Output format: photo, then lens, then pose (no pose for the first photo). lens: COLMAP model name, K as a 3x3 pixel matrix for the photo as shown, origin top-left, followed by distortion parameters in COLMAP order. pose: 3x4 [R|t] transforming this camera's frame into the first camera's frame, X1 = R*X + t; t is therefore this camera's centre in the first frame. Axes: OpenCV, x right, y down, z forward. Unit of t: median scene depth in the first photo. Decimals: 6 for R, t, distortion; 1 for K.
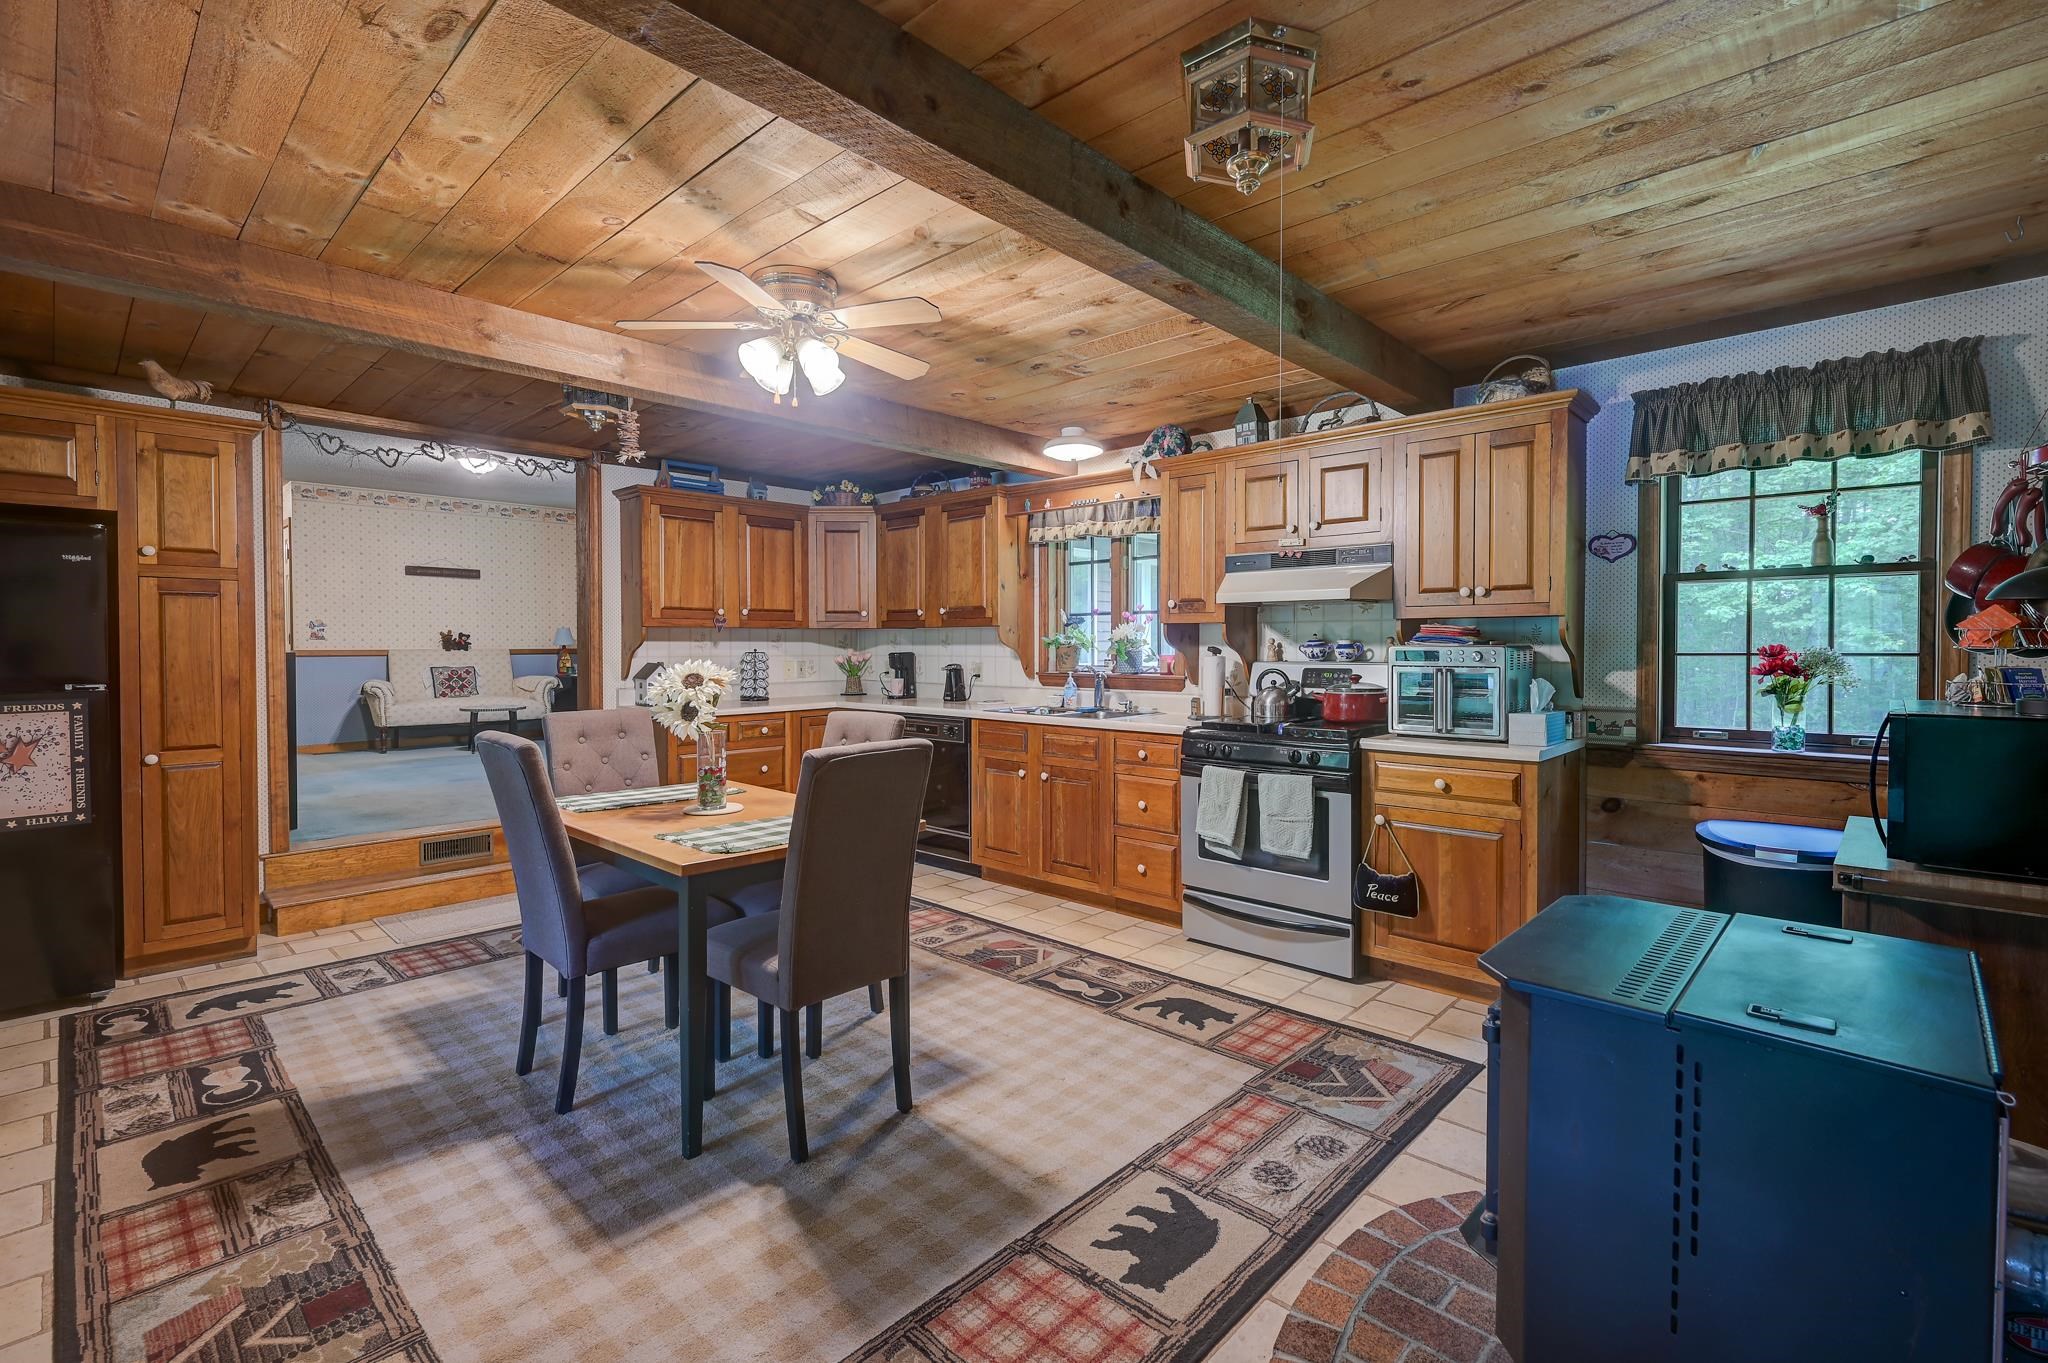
lens RADIAL K [[905.6, 0, 1026.4], [0, 905.6, 650.1], [0, 0, 1]] dist [0.001121, 0.000790]
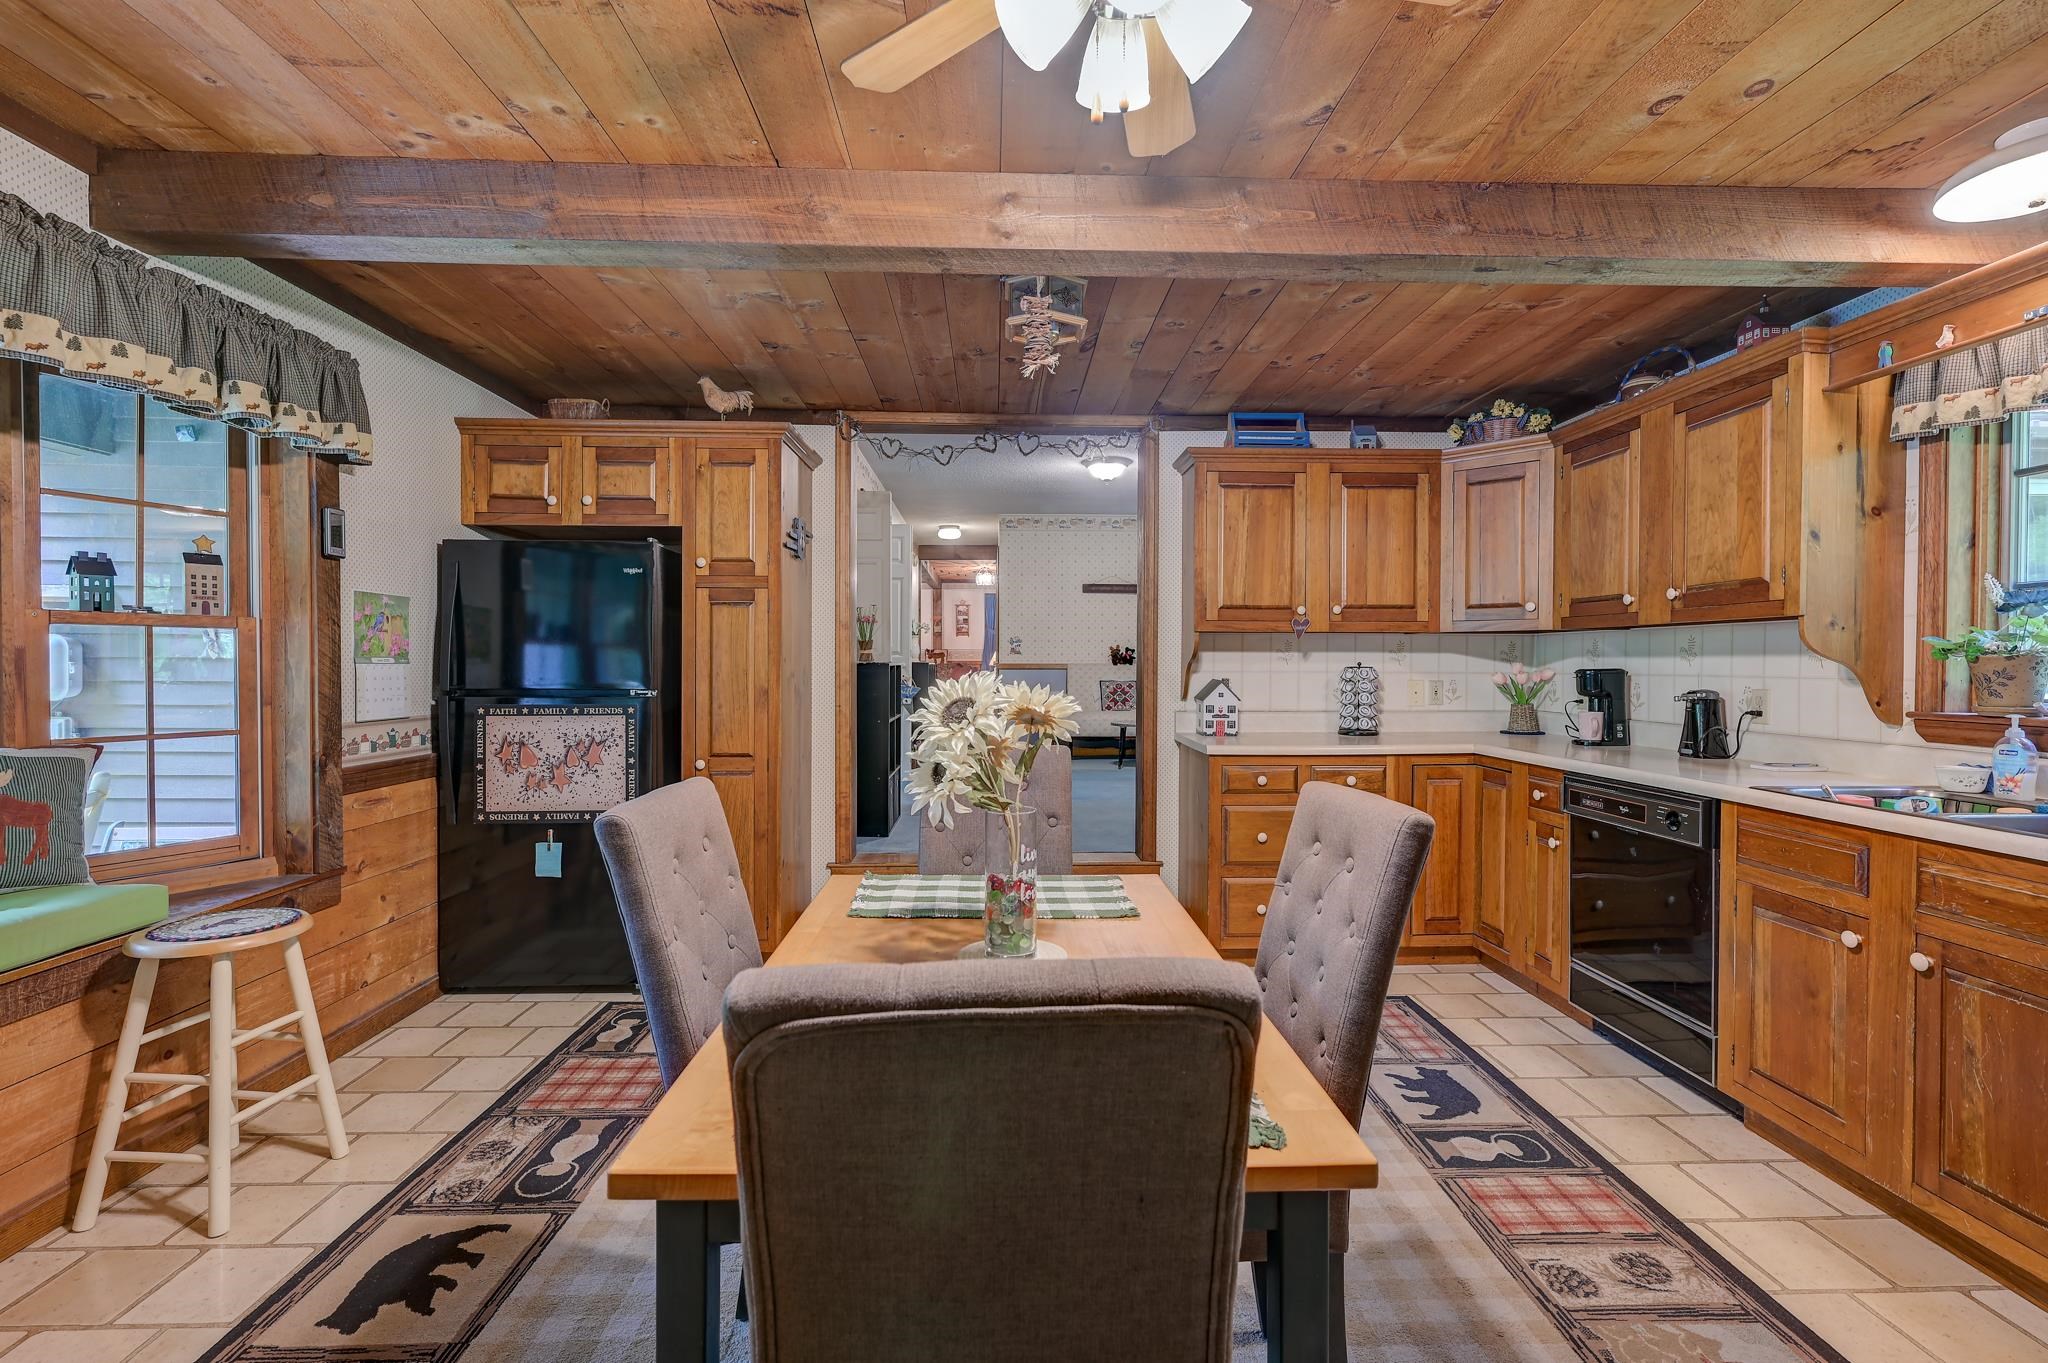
lens RADIAL K [[905.6, 0, 1029.6], [0, 905.6, 673.2], [0, 0, 1]] dist [0.001121, 0.000790]
pose [[0.713803, 0.011058, -0.700259, 0.016522], [-0.007327, 0.999939, 0.008322, 0.003869], [0.700308, -0.000809, 0.713840, 0.376345]]
